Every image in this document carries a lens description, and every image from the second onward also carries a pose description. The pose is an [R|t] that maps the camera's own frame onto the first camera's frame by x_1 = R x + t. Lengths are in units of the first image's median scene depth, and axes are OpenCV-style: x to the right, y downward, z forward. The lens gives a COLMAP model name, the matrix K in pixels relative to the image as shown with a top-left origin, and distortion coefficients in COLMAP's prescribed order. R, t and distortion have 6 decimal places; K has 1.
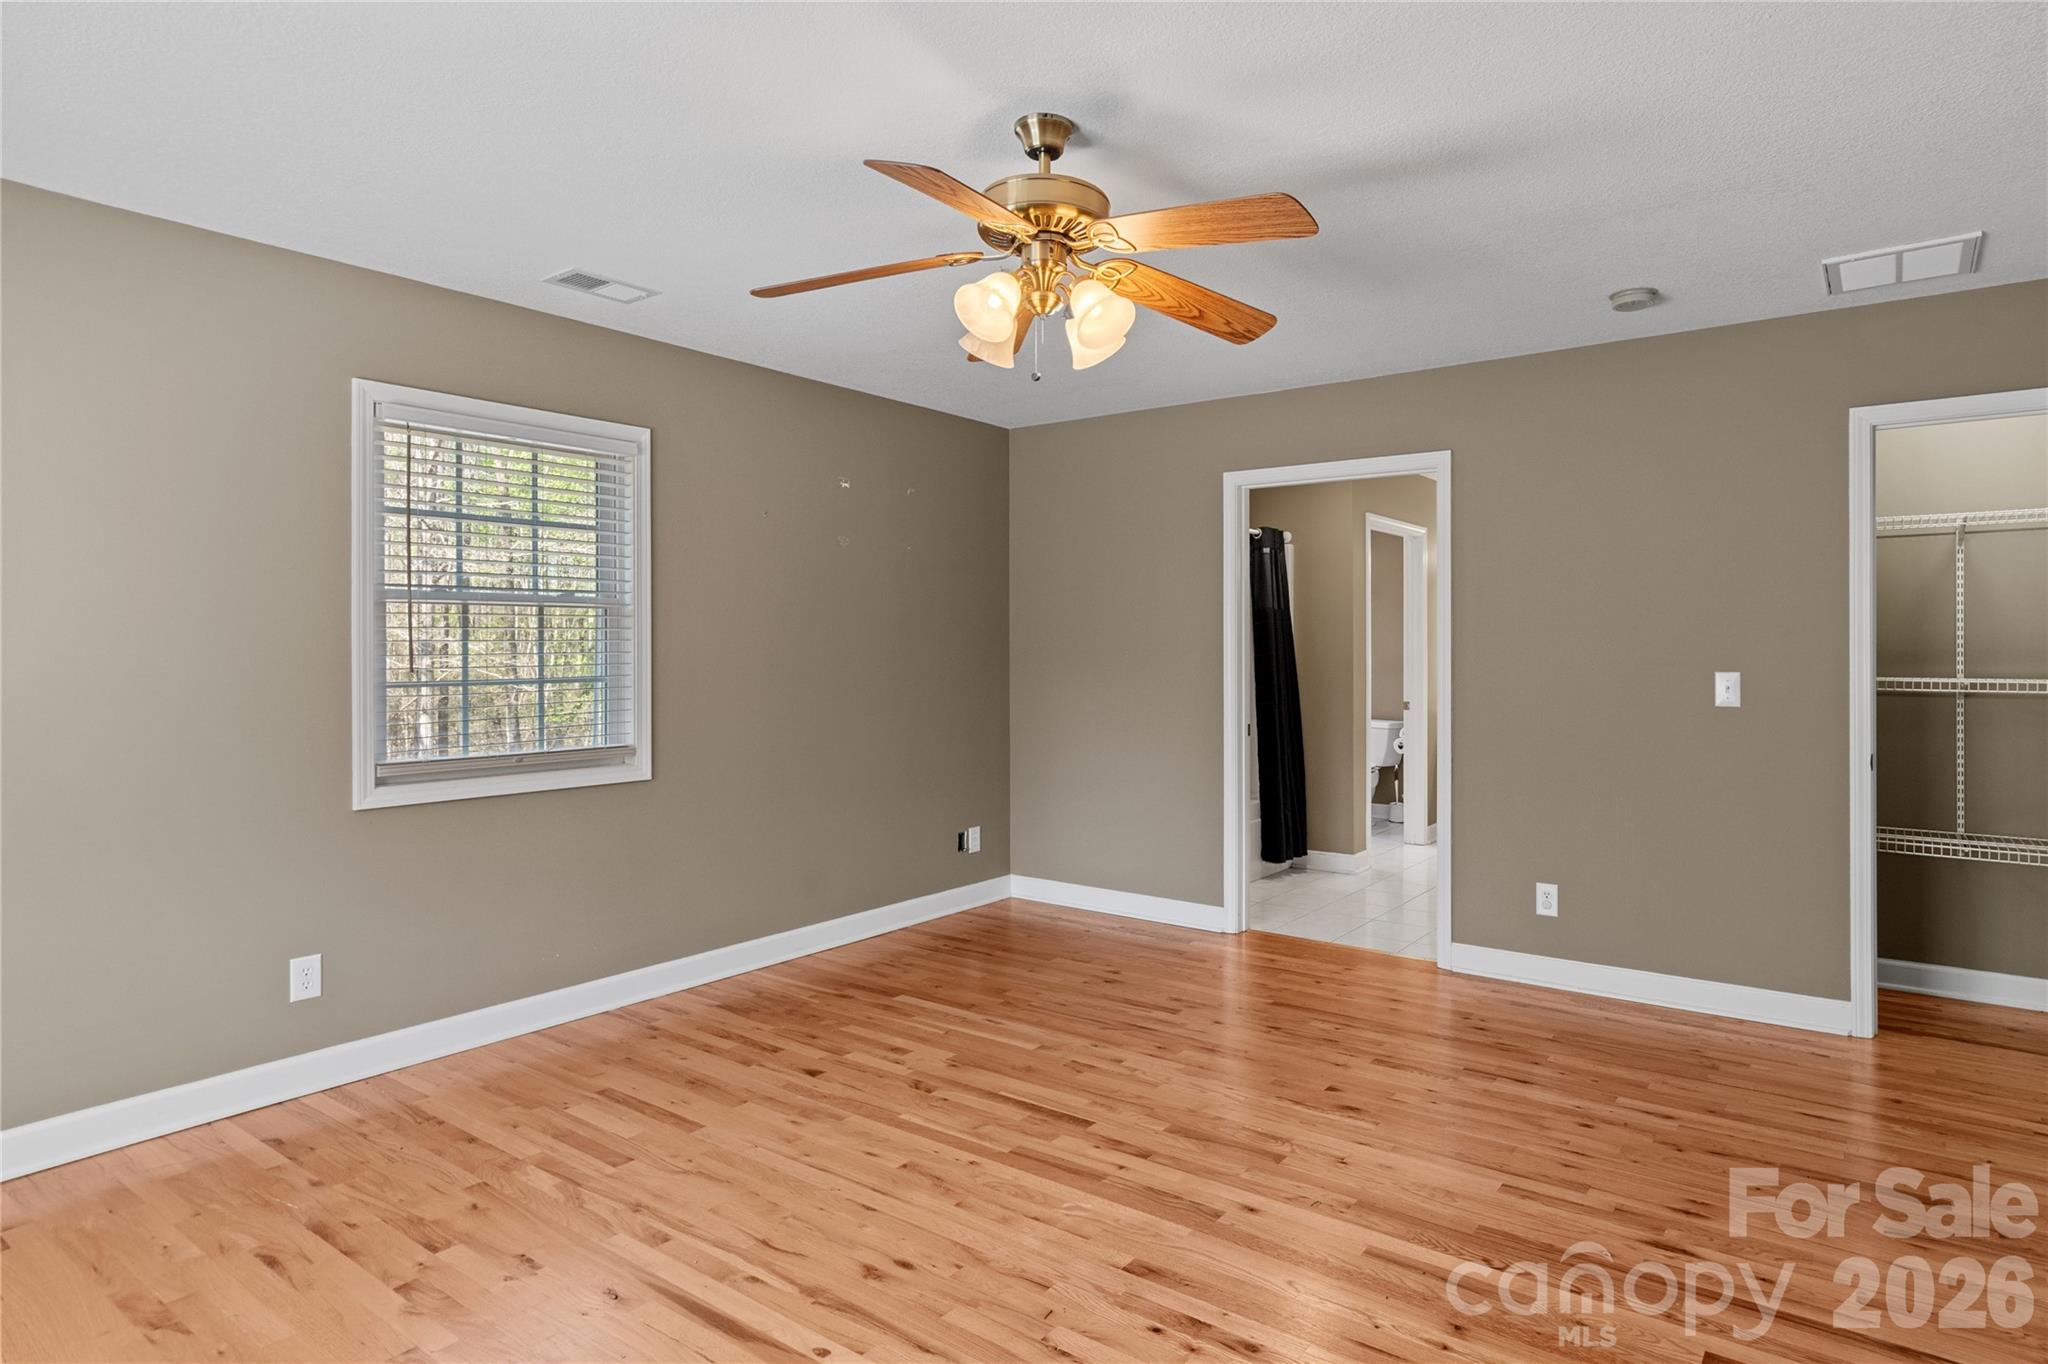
lens RADIAL K [[1090.0, 0, 1060.8], [0, 1090.0, 653.7], [0, 0, 1]] dist [0.000633, -0.001536]
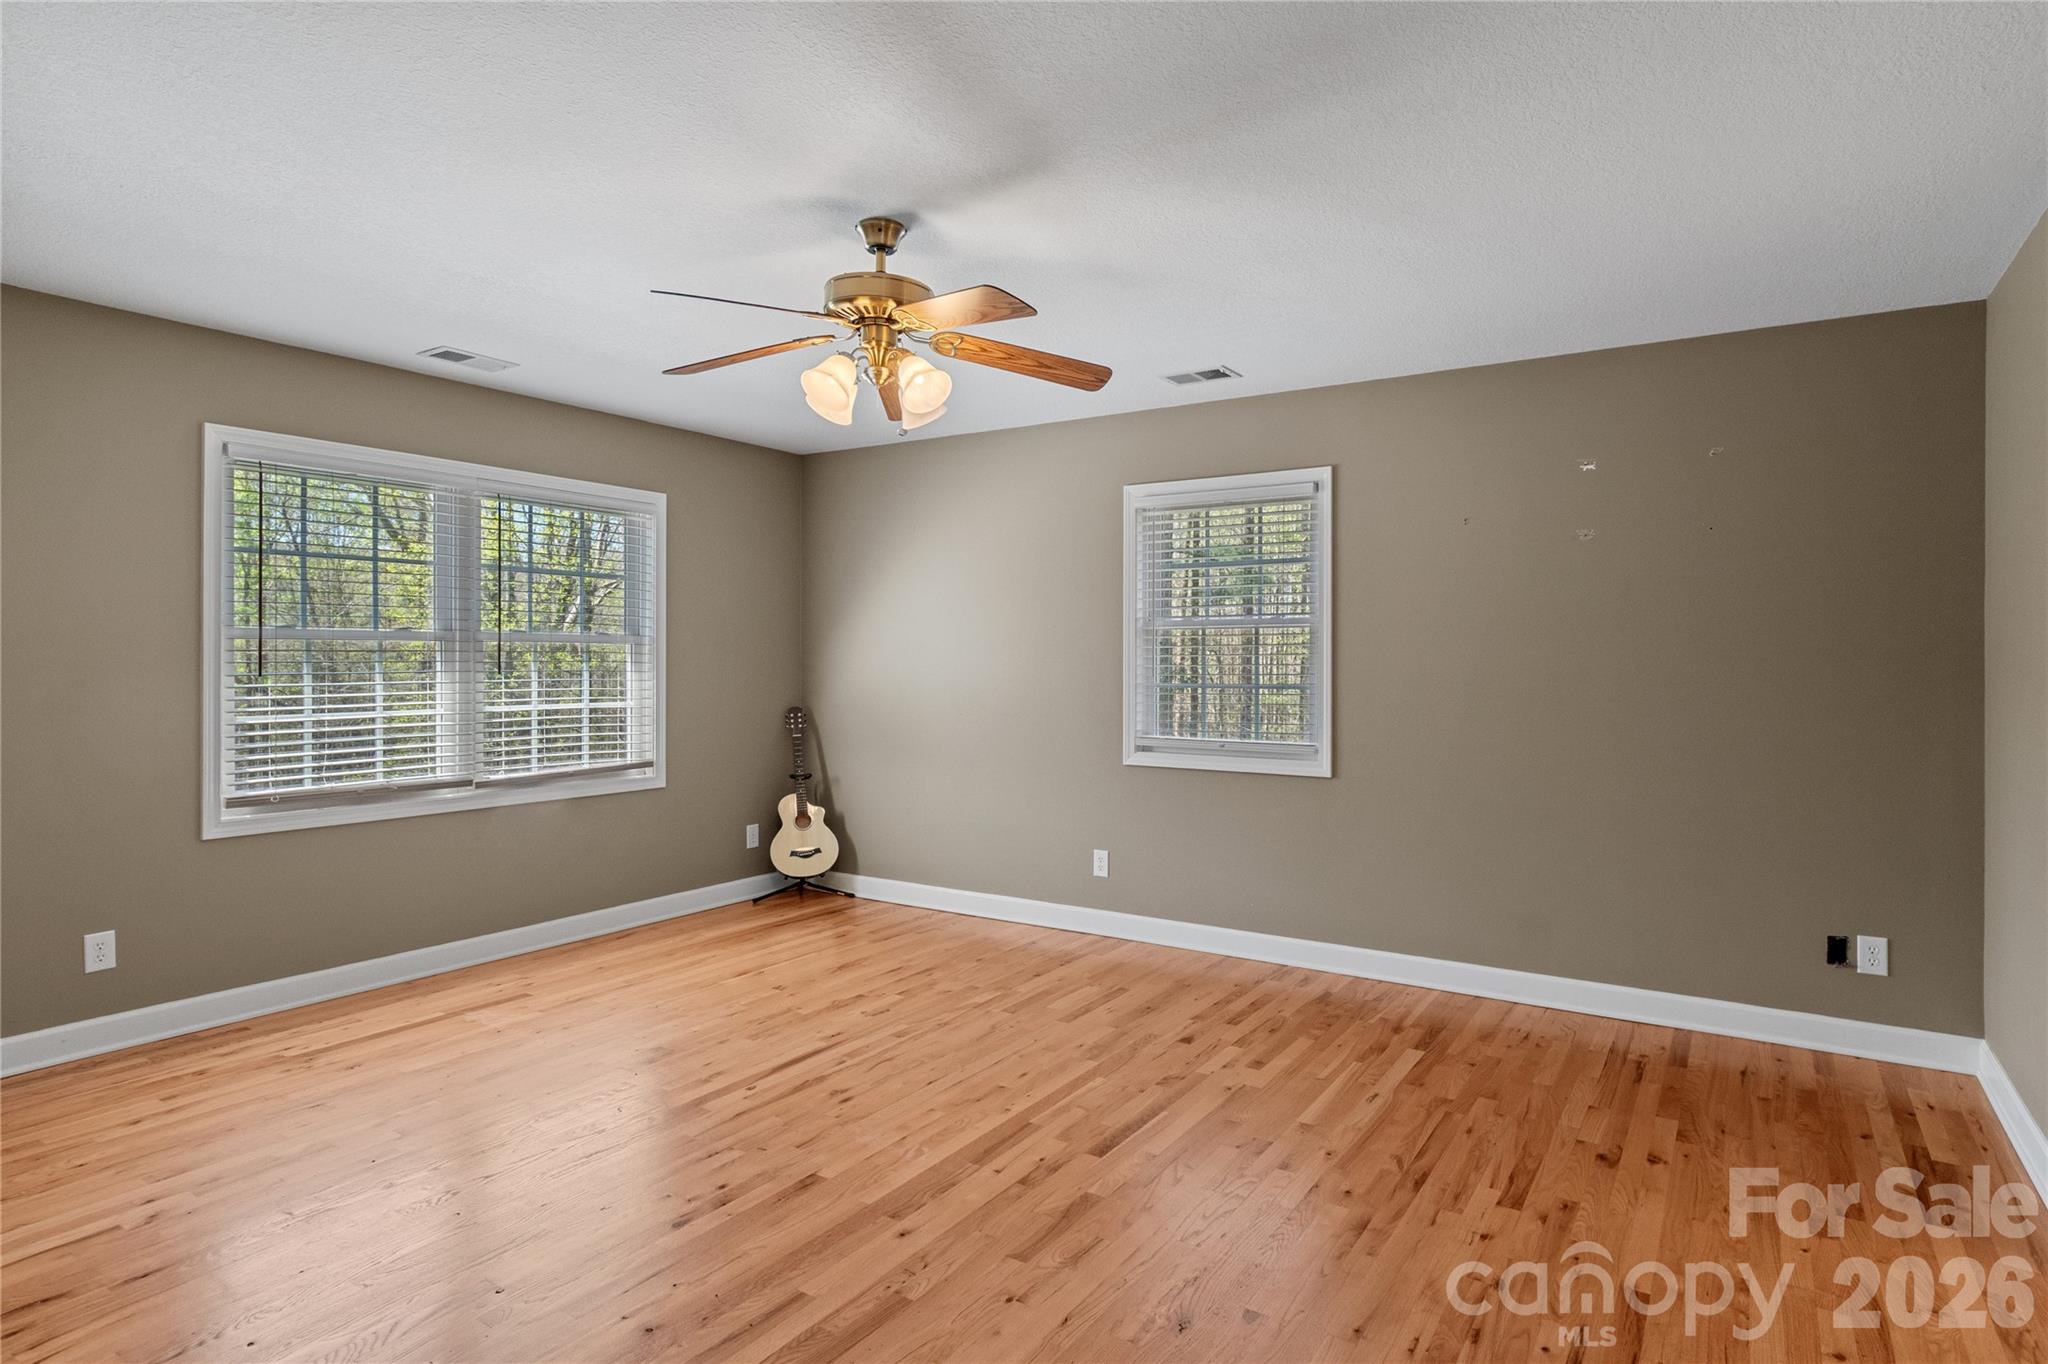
lens RADIAL K [[1090.0, 0, 1060.8], [0, 1090.0, 653.7], [0, 0, 1]] dist [0.000633, -0.001536]
pose [[0.099355, 0.000181, -0.995052, 0.863190], [-0.011571, 0.999933, -0.000973, 0.004167], [0.994985, 0.011610, 0.099350, 0.791329]]
